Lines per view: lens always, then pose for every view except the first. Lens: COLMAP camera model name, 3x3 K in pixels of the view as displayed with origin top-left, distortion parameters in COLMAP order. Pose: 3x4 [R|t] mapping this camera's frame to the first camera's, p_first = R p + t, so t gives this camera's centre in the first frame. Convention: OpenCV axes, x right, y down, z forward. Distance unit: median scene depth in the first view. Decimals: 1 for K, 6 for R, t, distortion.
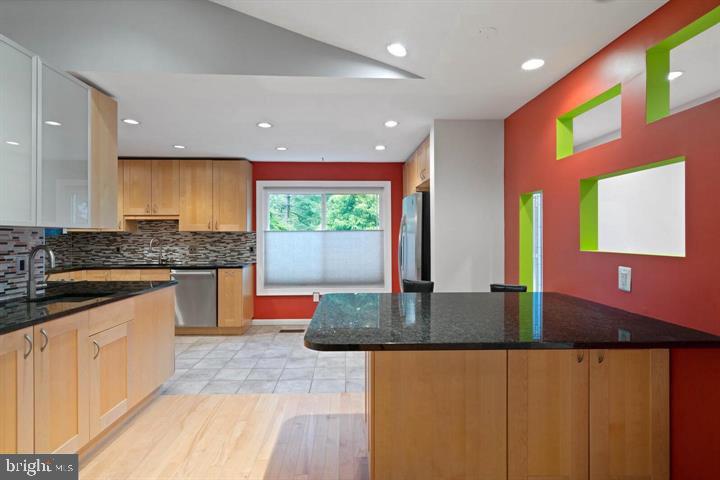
lens RADIAL K [[375.1, 0, 360.2], [0, 375.1, 235.0], [0, 0, 1]] dist [-0.000863, 0.000837]
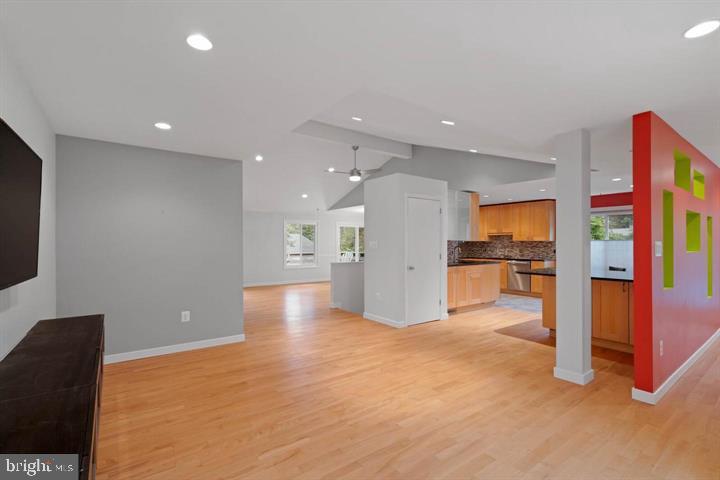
lens RADIAL K [[328.8, 0, 358.2], [0, 328.8, 240.6], [0, 0, 1]] dist [-0.005594, 0.000194]
pose [[0.555610, -0.004458, -0.831431, 0.468936], [0.000096, 0.999986, -0.005298, -0.002633], [0.831443, 0.002864, 0.555602, -0.582453]]
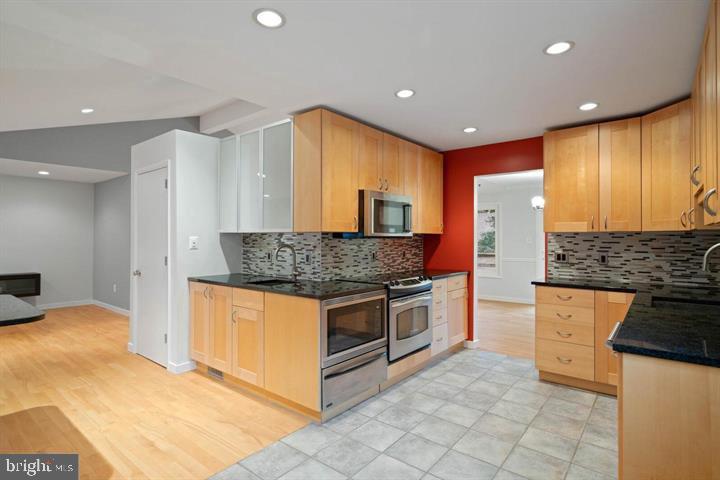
lens RADIAL K [[375.1, 0, 359.6], [0, 375.1, 239.2], [0, 0, 1]] dist [-0.000863, 0.000837]
pose [[-0.658262, 0.002194, -0.752786, 0.026199], [0.000425, 0.999997, 0.002543, 0.001606], [0.752789, 0.001354, -0.658261, 0.940346]]
